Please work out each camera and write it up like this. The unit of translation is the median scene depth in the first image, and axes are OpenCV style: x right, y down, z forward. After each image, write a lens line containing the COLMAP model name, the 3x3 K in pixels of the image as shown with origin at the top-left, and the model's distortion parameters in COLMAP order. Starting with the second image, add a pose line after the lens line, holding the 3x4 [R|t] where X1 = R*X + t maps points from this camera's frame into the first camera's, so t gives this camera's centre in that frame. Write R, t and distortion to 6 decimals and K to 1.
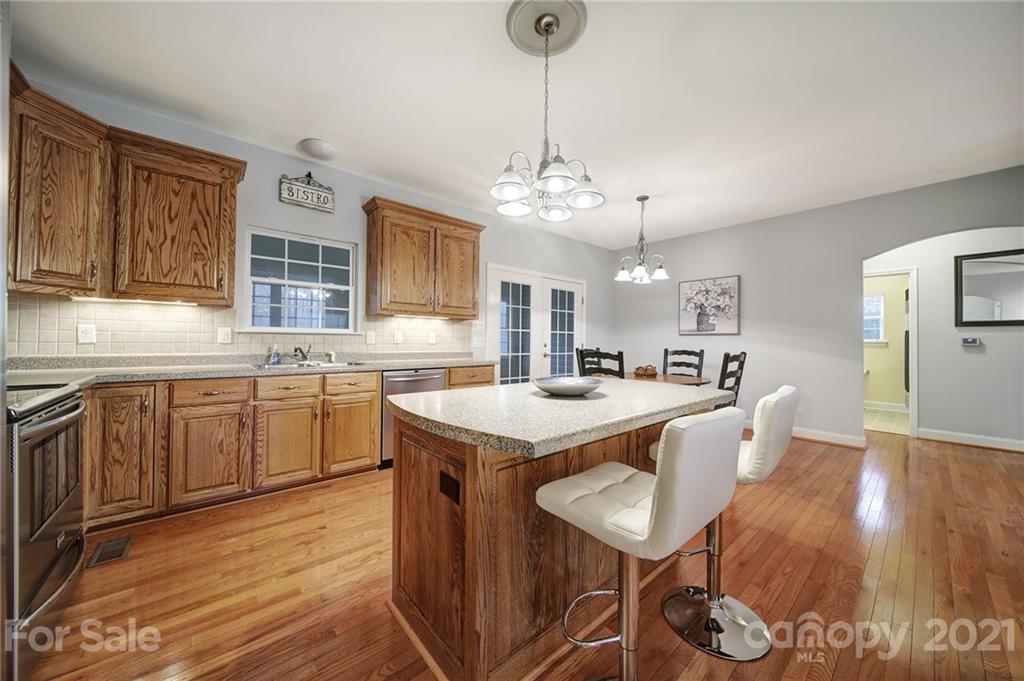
lens RADIAL K [[356.8, 0, 510.7], [0, 356.8, 337.1], [0, 0, 1]] dist [-0.000100, -0.001755]
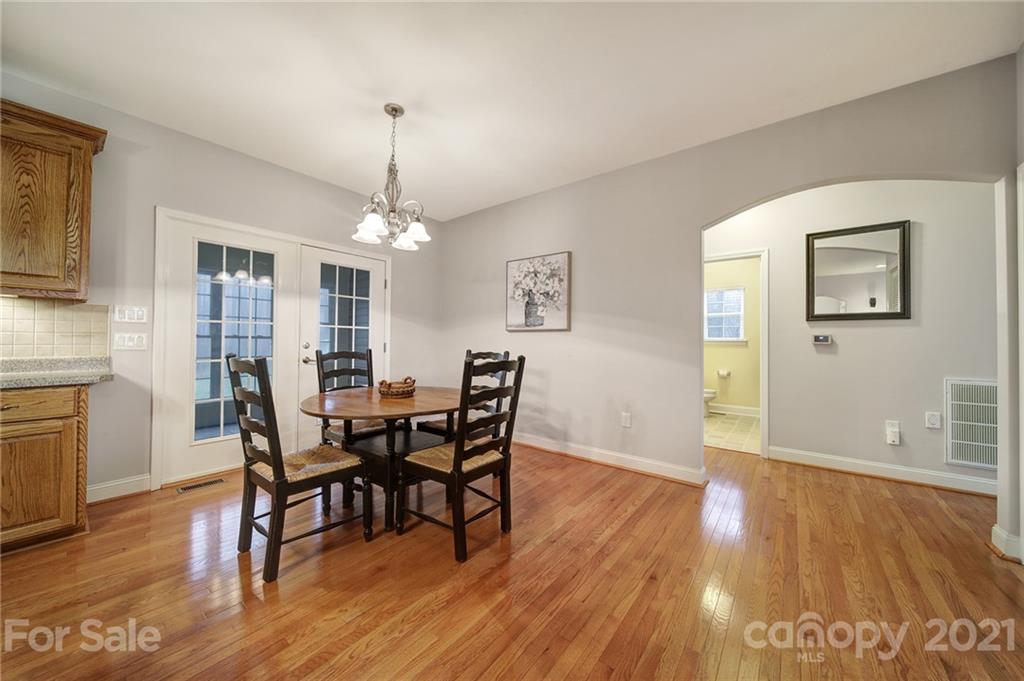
lens RADIAL K [[356.8, 0, 511.1], [0, 356.8, 337.8], [0, 0, 1]] dist [-0.000100, -0.001755]
pose [[0.980702, 0.000289, 0.195506, 0.456821], [-0.000946, 0.999994, 0.003266, 0.007414], [-0.195504, -0.003388, 0.980697, 0.353501]]
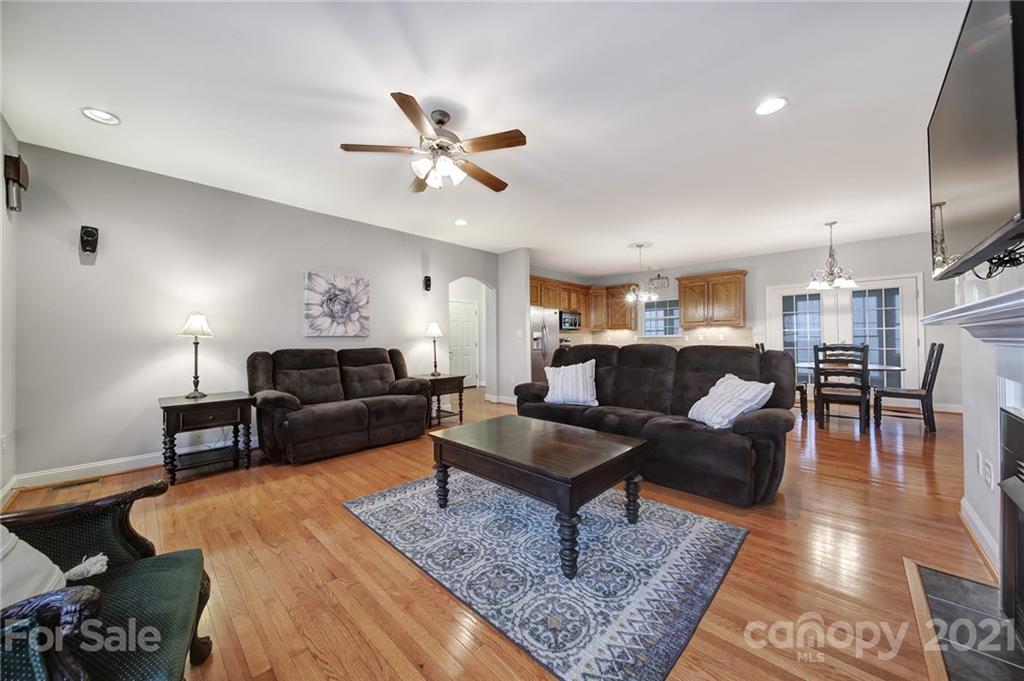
lens RADIAL K [[356.8, 0, 510.9], [0, 356.8, 335.8], [0, 0, 1]] dist [-0.000100, -0.001755]
pose [[0.103585, -0.026678, -0.994263, 1.519626], [0.020412, 0.999487, -0.024691, 0.016530], [0.994411, -0.017737, 0.104076, -0.266602]]
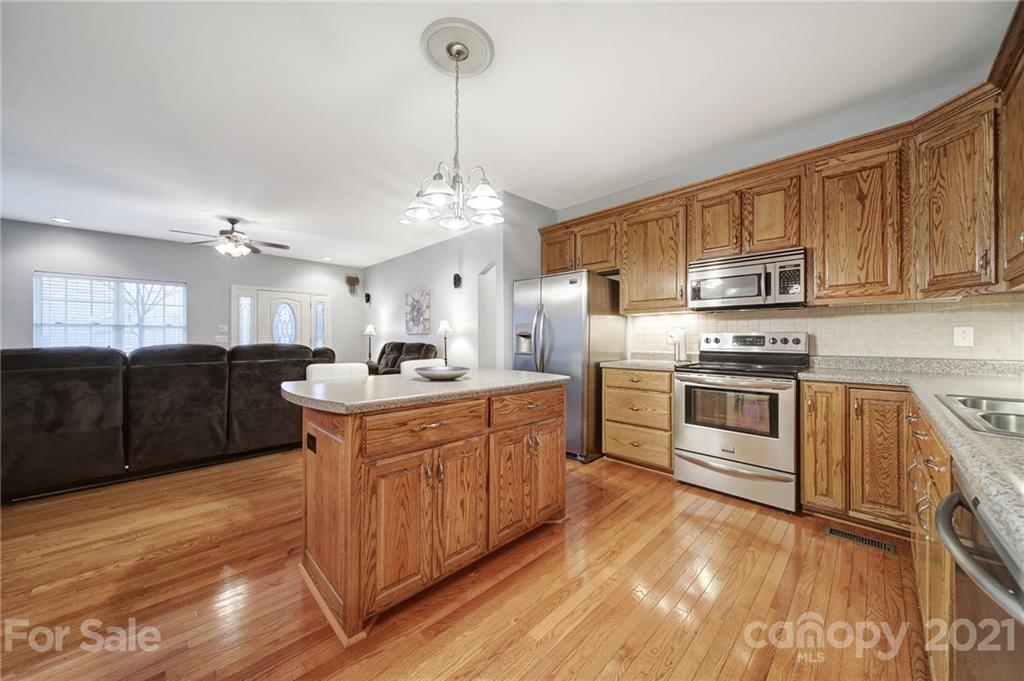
lens RADIAL K [[356.8, 0, 512.3], [0, 356.8, 337.0], [0, 0, 1]] dist [-0.000100, -0.001755]
pose [[-0.997231, -0.012274, -0.073350, 0.001639], [-0.011276, 0.999838, -0.013998, 0.009728], [0.073510, -0.013133, -0.997208, 0.967097]]
